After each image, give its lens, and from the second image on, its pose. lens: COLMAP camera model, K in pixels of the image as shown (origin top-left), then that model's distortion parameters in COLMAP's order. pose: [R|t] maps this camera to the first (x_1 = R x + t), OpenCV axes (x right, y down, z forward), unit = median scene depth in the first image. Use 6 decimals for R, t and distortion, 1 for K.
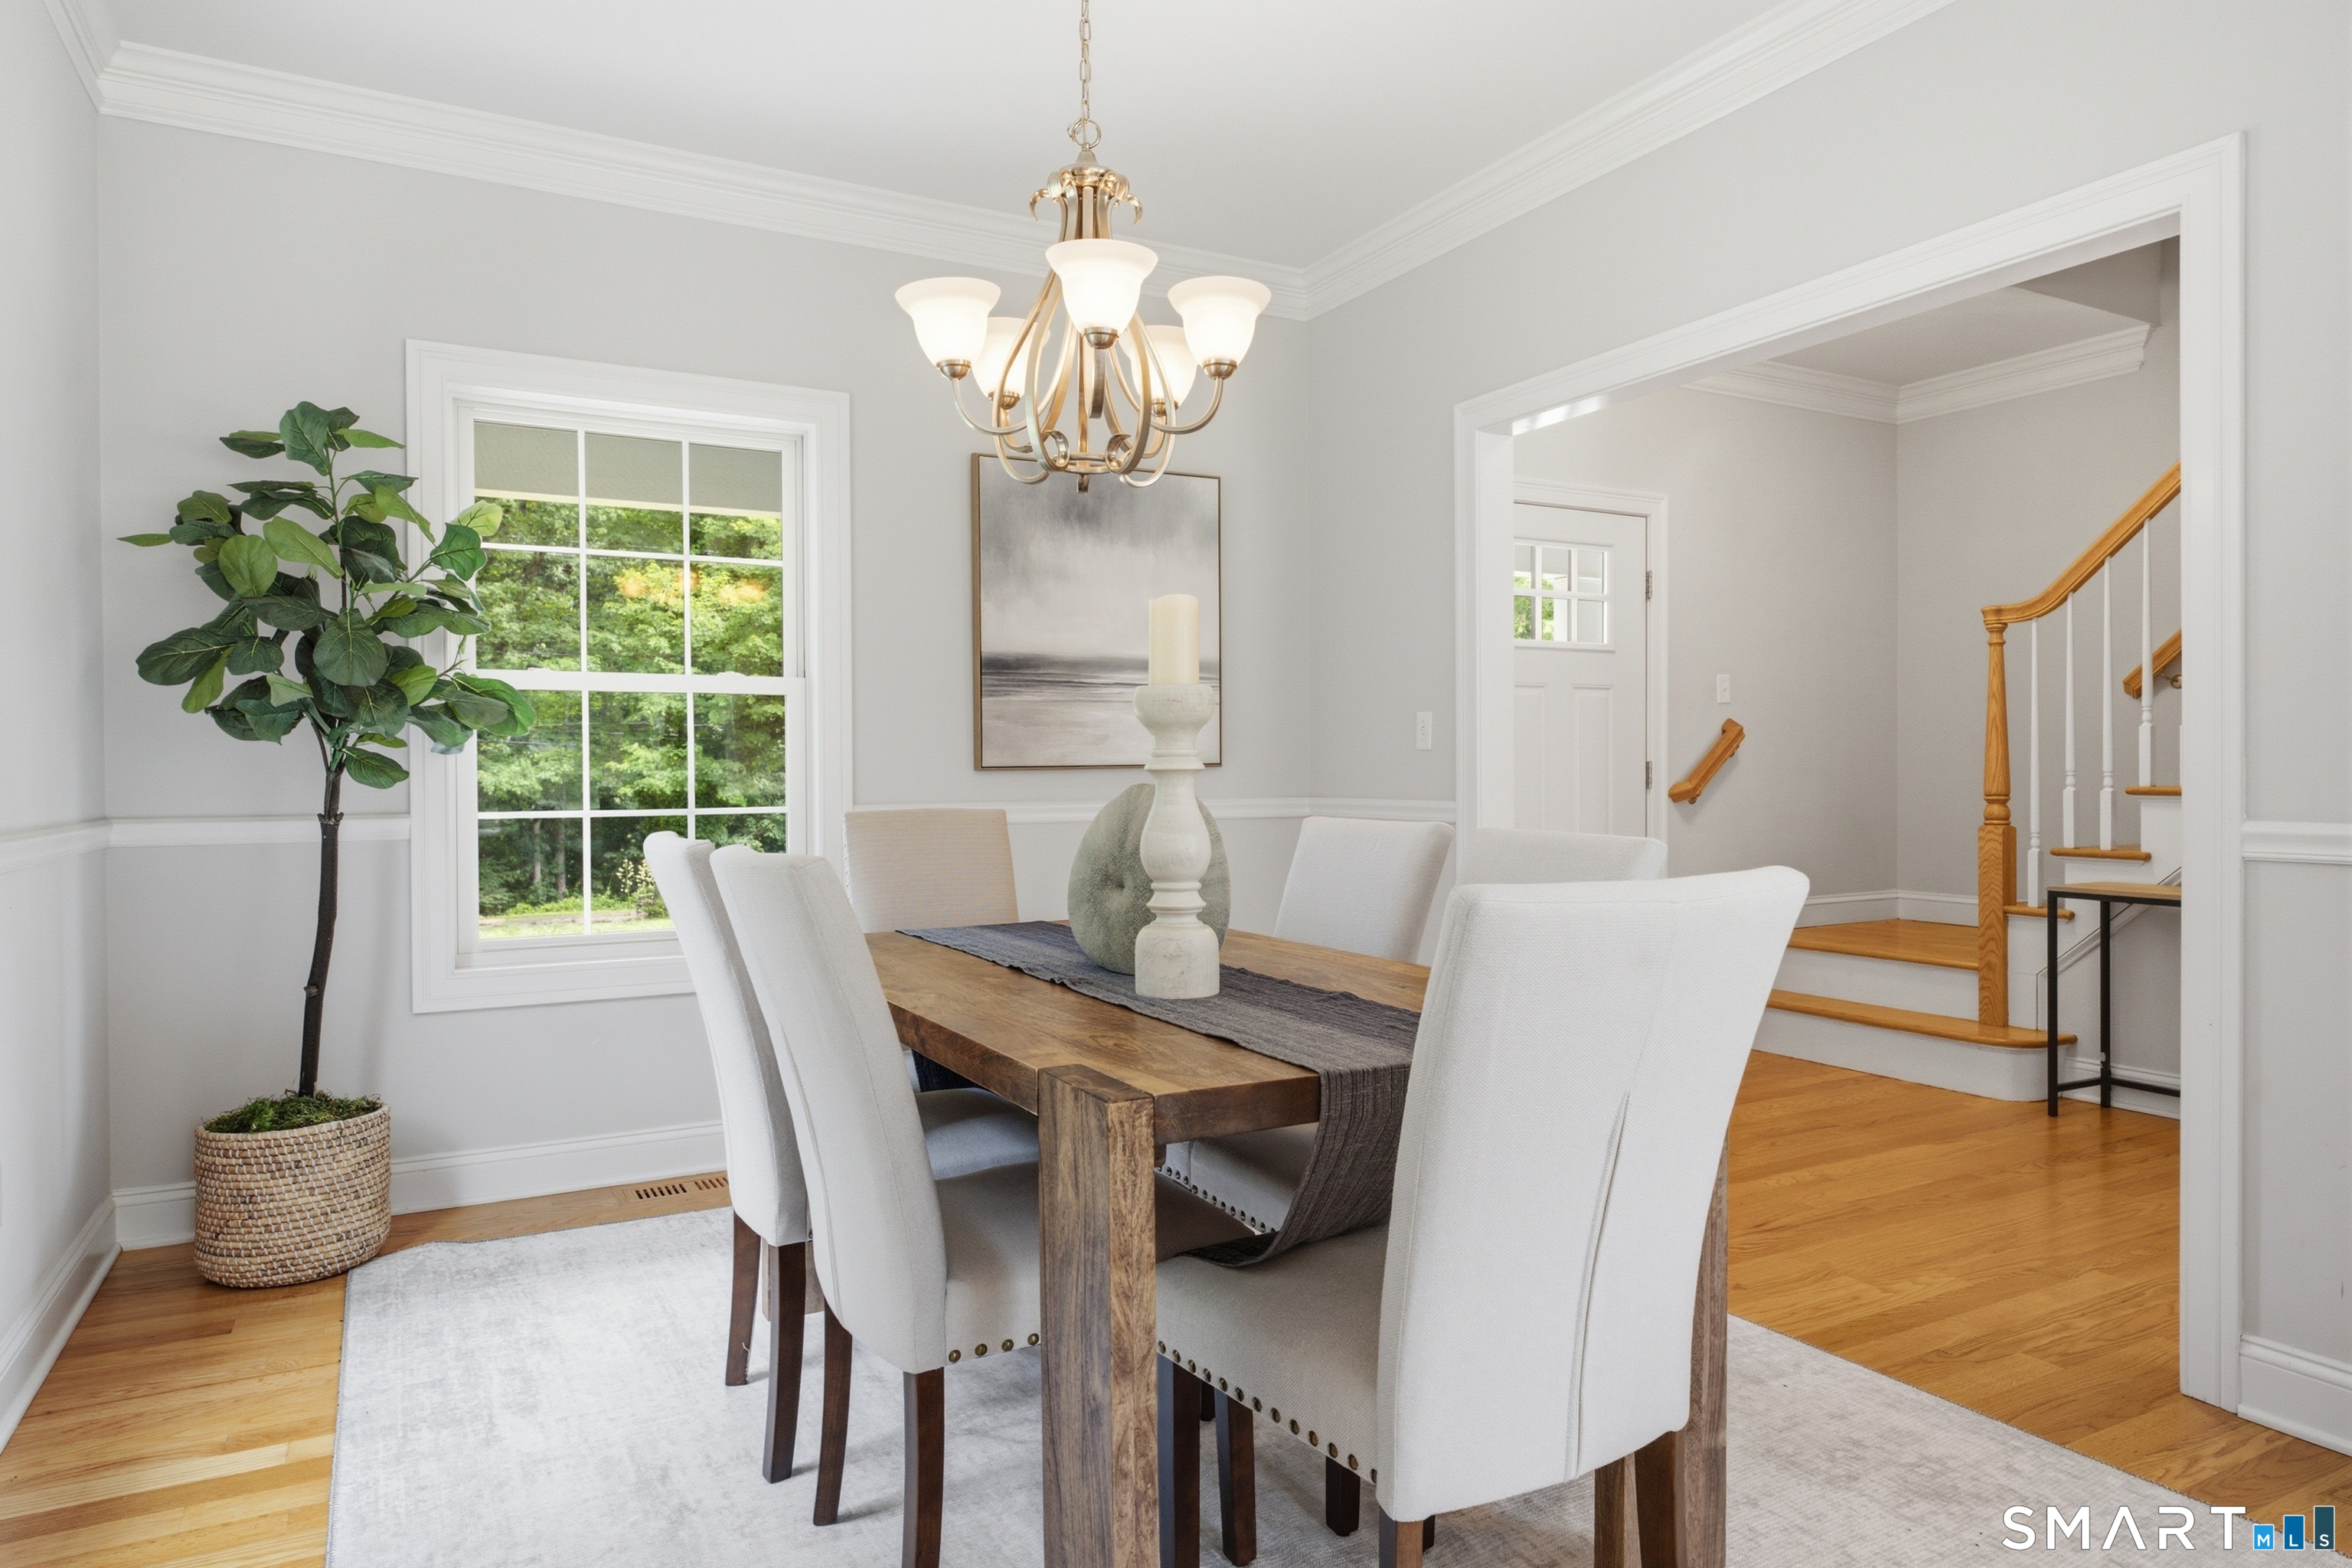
lens RADIAL K [[1327.8, 0, 1176.0], [0, 1327.8, 784.0], [0, 0, 1]] dist [-0.003140, -0.000825]
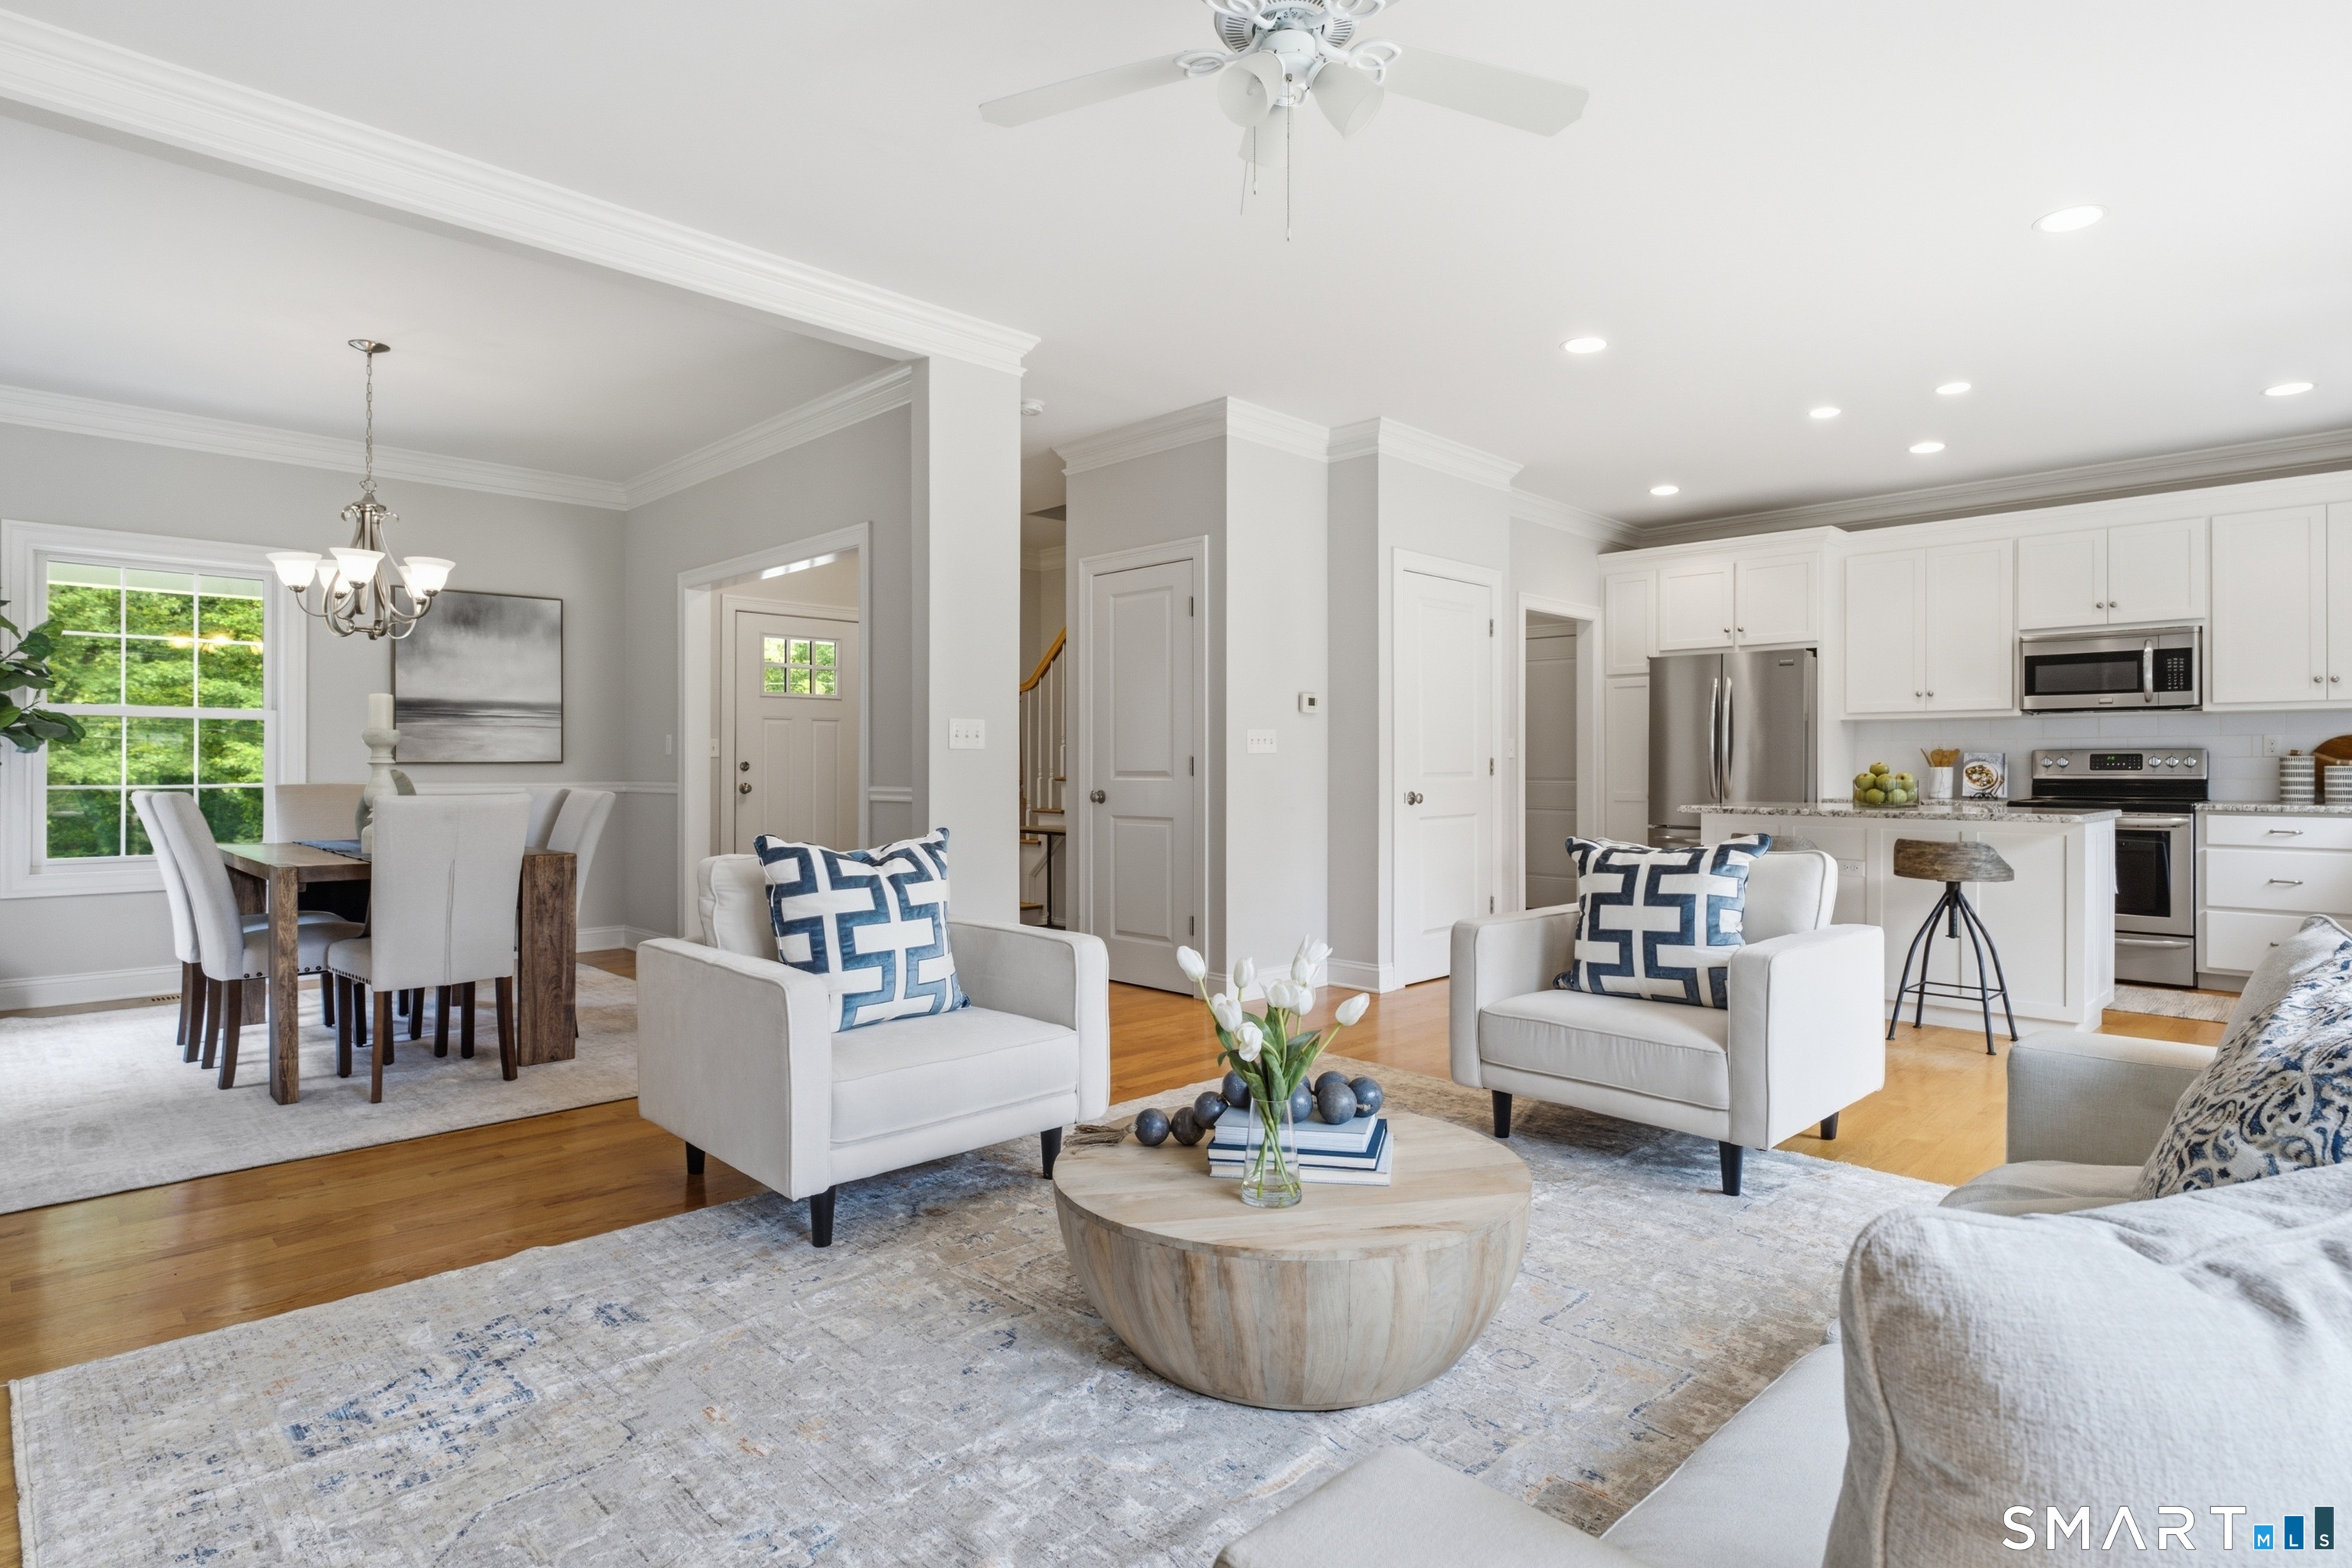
lens RADIAL K [[1211.6, 0, 1185.2], [0, 1211.6, 758.4], [0, 0, 1]] dist [0.000572, 0.001054]
pose [[0.966794, 0.007527, 0.255446, 0.521094], [-0.002633, 0.999806, -0.019495, 0.011585], [-0.255544, 0.018175, 0.966627, -0.941434]]
